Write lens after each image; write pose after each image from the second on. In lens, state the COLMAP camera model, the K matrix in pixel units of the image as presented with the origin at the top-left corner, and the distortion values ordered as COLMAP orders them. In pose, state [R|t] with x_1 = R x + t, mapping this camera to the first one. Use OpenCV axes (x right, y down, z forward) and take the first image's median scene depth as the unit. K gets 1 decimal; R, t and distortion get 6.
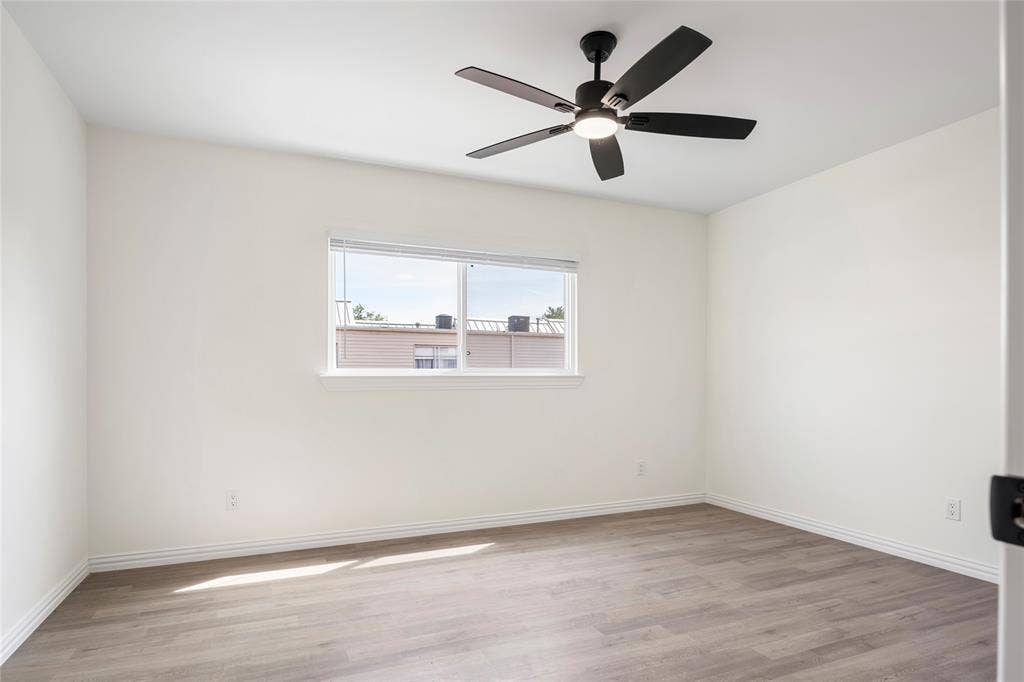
lens RADIAL K [[553.0, 0, 511.0], [0, 553.0, 389.9], [0, 0, 1]] dist [-0.002861, -0.000920]
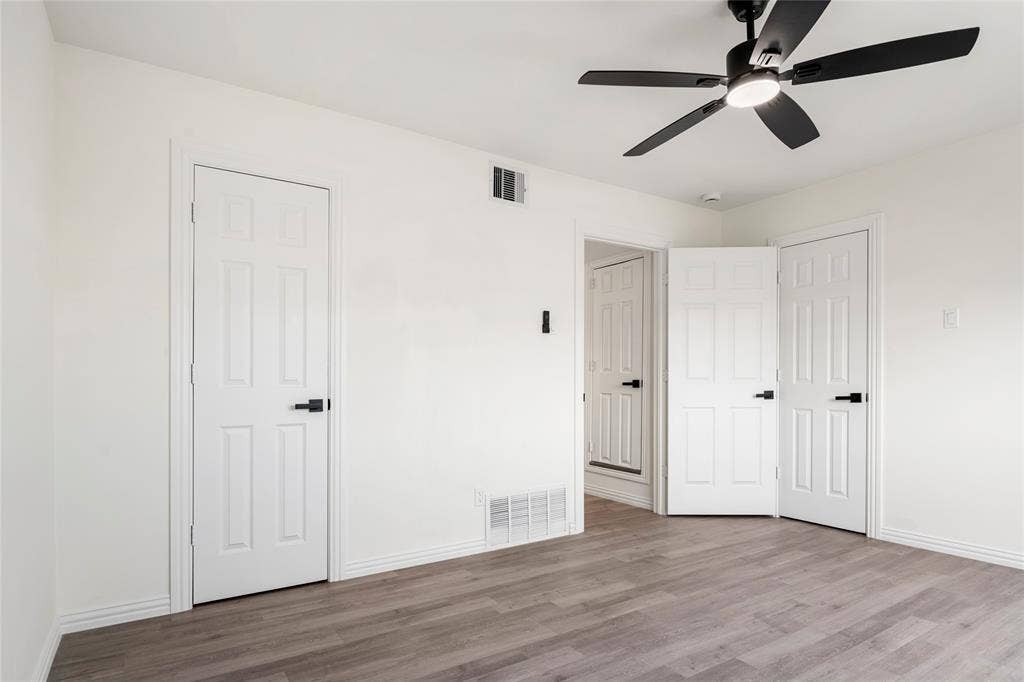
lens RADIAL K [[556.2, 0, 508.1], [0, 556.2, 360.1], [0, 0, 1]] dist [-0.000698, -0.001165]
pose [[-0.984743, -0.001406, -0.174011, 0.517268], [0.003261, 0.999643, -0.026529, -0.021139], [0.173986, -0.026692, -0.984386, 1.364246]]
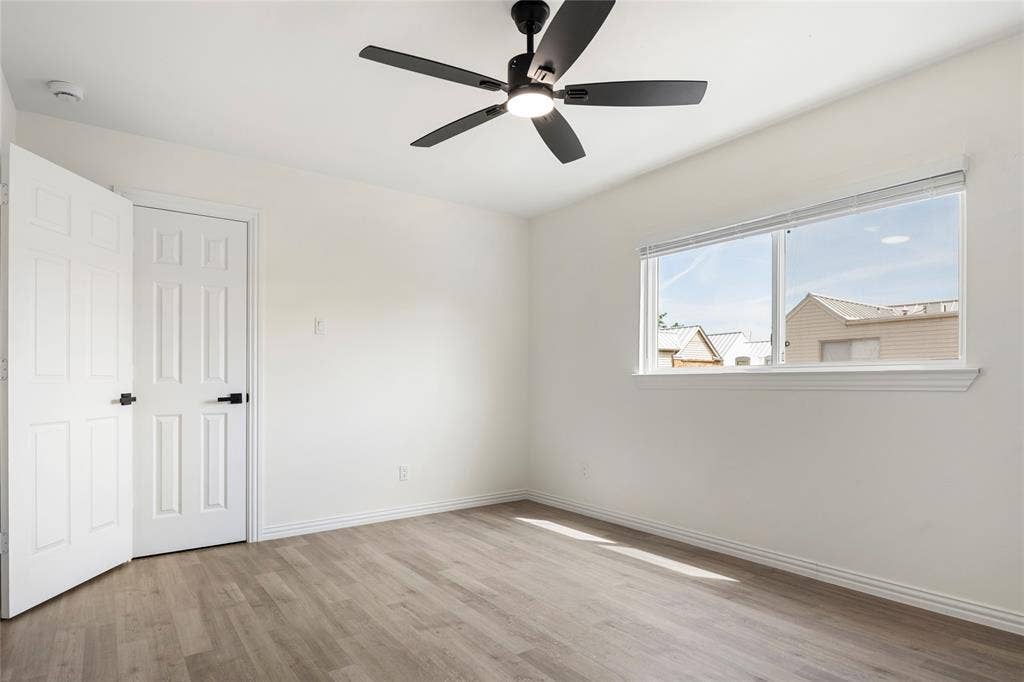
lens RADIAL K [[561.0, 0, 505.4], [0, 561.0, 383.6], [0, 0, 1]] dist [0.003023, 0.000291]
pose [[0.217379, 0.009273, -0.976043, 0.794981], [-0.011695, 0.999908, 0.006895, -0.013335], [0.976017, 0.009916, 0.217467, 0.565662]]
